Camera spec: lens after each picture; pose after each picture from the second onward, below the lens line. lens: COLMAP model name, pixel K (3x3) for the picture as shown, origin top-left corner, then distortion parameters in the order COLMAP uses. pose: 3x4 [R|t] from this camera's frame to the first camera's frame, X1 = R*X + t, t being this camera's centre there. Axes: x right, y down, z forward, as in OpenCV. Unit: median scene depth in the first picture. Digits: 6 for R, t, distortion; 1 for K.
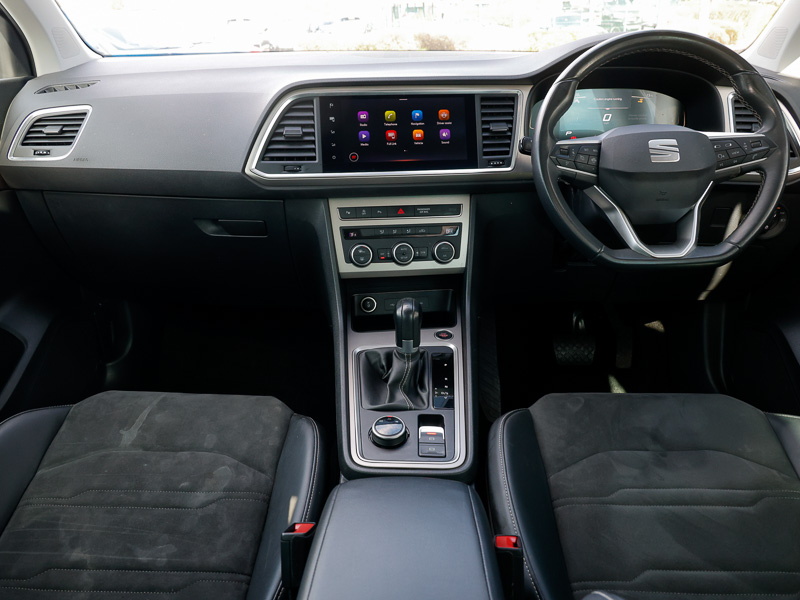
lens RADIAL K [[664.9, 0, 405.2], [0, 664.9, 298.5], [0, 0, 1]] dist [0.021019, -0.004269]
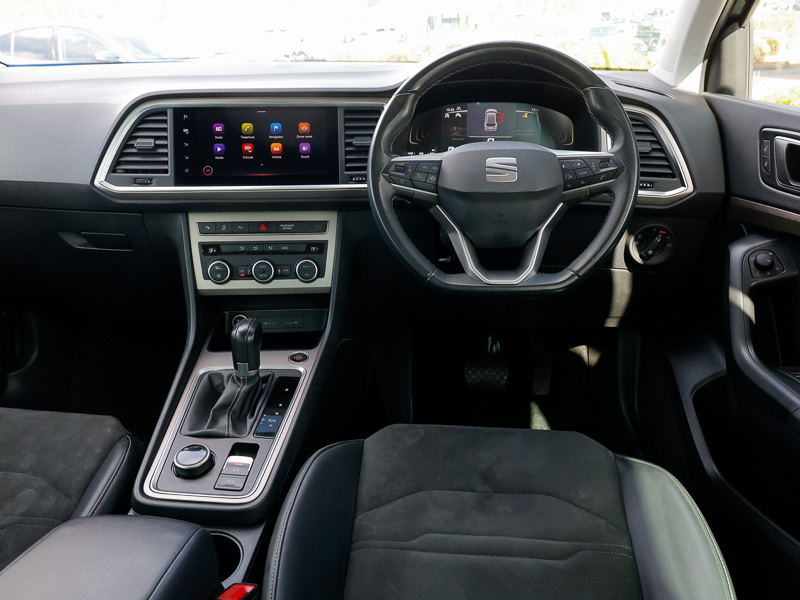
lens RADIAL K [[664.9, 0, 396.9], [0, 664.9, 298.0], [0, 0, 1]] dist [0.021019, -0.004269]
pose [[0.997463, 0.026460, -0.066090, 0.266944], [-0.027418, 0.999531, -0.013631, -0.021926], [0.065698, 0.015408, 0.997721, 0.055665]]
